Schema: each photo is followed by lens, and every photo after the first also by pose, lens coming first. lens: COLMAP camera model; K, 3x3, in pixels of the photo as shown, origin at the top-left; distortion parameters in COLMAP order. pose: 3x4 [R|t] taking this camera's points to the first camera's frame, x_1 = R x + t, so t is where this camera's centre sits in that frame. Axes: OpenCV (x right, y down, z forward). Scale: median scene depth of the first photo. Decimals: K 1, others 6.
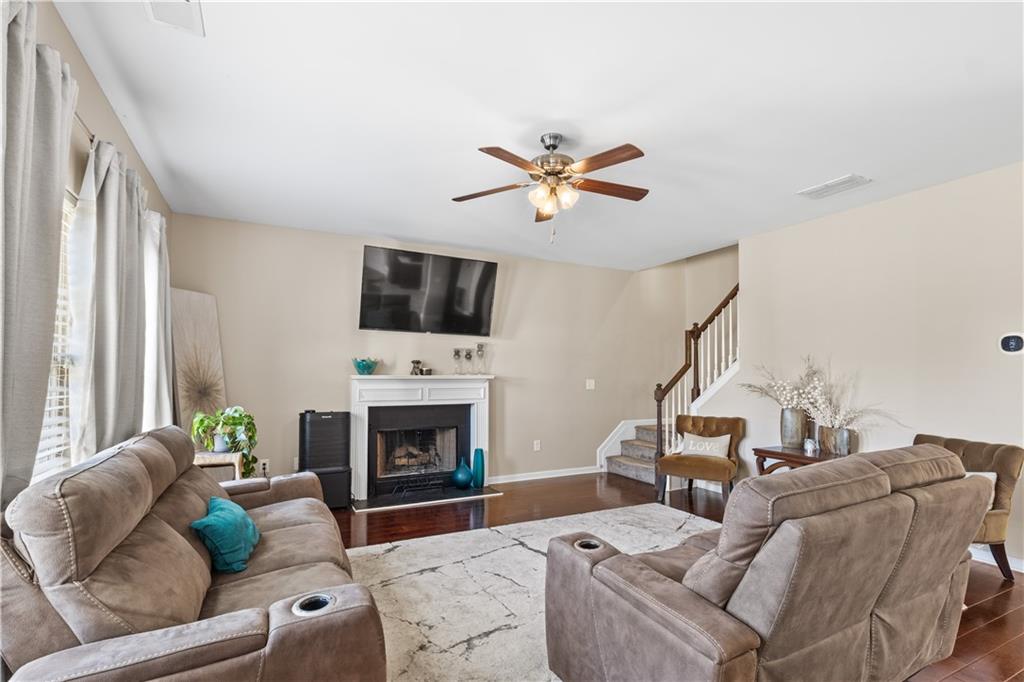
lens RADIAL K [[485.1, 0, 513.3], [0, 485.1, 365.9], [0, 0, 1]] dist [0.000084, 0.000167]
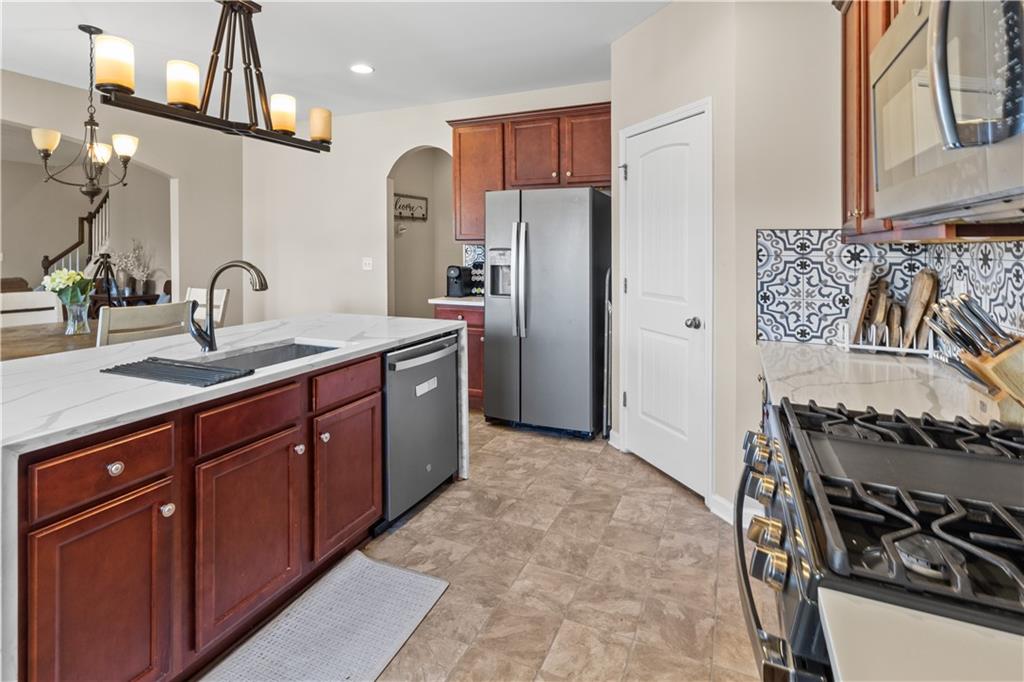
lens RADIAL K [[499.9, 0, 512.3], [0, 499.9, 248.4], [0, 0, 1]] dist [0.003399, 0.001307]
pose [[0.773568, -0.001112, 0.633712, 0.447999], [-0.011056, 0.999823, 0.015250, -0.021221], [-0.633616, -0.018803, 0.773419, -0.996820]]
